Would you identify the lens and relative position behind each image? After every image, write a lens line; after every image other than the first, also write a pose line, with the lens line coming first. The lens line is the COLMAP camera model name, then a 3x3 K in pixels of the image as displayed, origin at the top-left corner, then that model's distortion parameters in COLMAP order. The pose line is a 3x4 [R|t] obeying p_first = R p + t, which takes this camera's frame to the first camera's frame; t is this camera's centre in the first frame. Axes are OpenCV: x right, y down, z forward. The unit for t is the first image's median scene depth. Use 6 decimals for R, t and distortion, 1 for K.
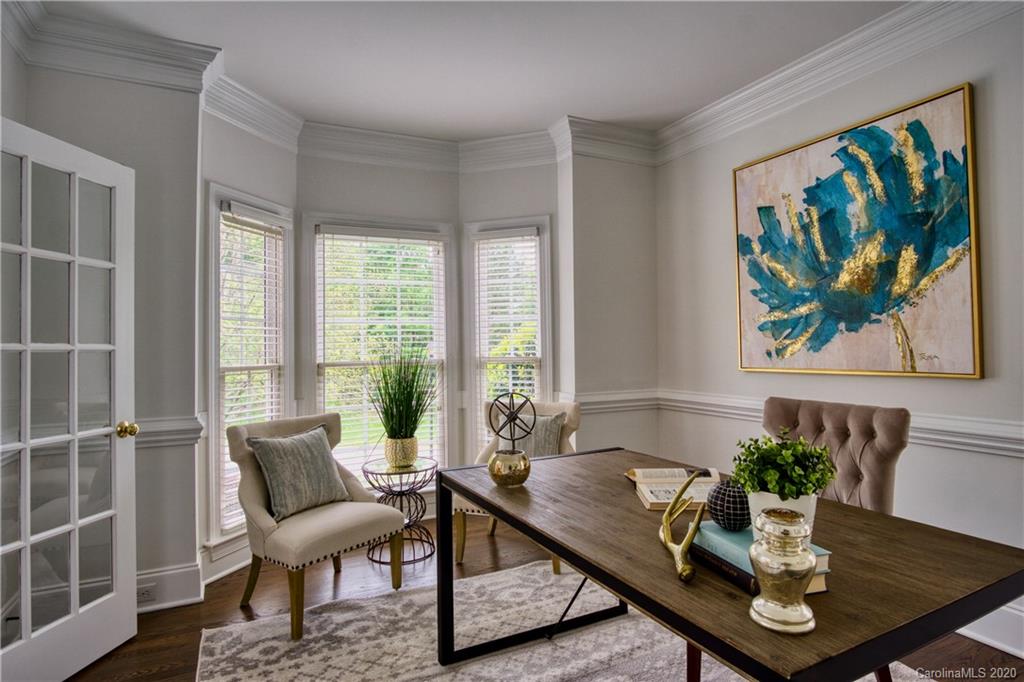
lens RADIAL K [[546.4, 0, 514.0], [0, 546.4, 336.8], [0, 0, 1]] dist [-0.032222, 0.007126]
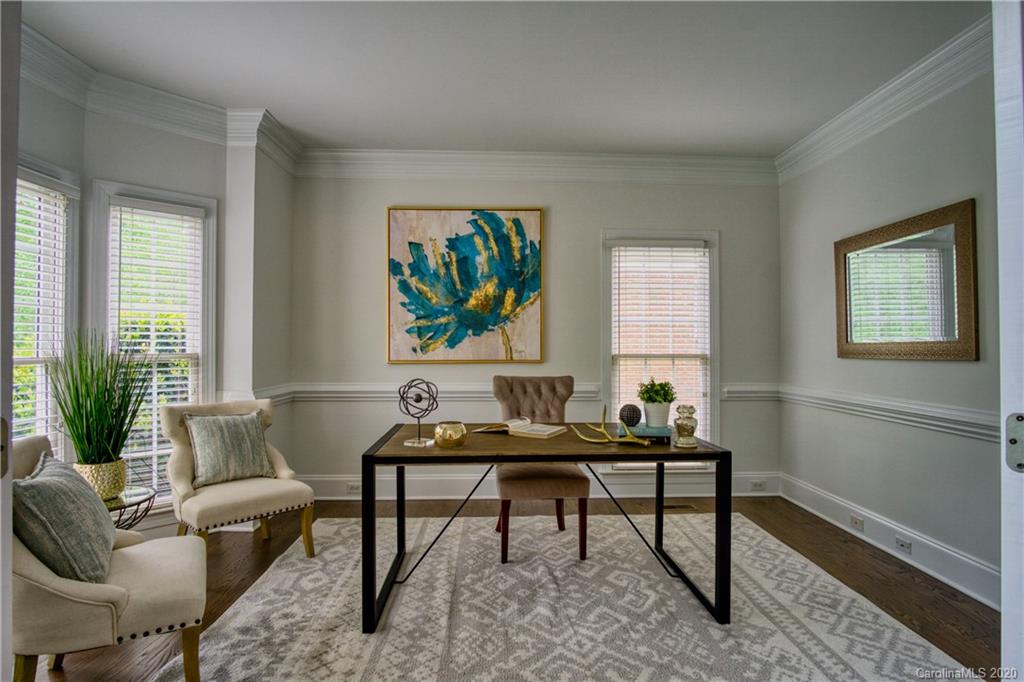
lens RADIAL K [[546.4, 0, 514.0], [0, 546.4, 336.8], [0, 0, 1]] dist [-0.032222, 0.007126]
pose [[0.408857, 0.025279, 0.912248, -0.755264], [-0.023426, 0.999578, -0.017199, 0.017138], [-0.912298, -0.014338, 0.409277, 0.222698]]
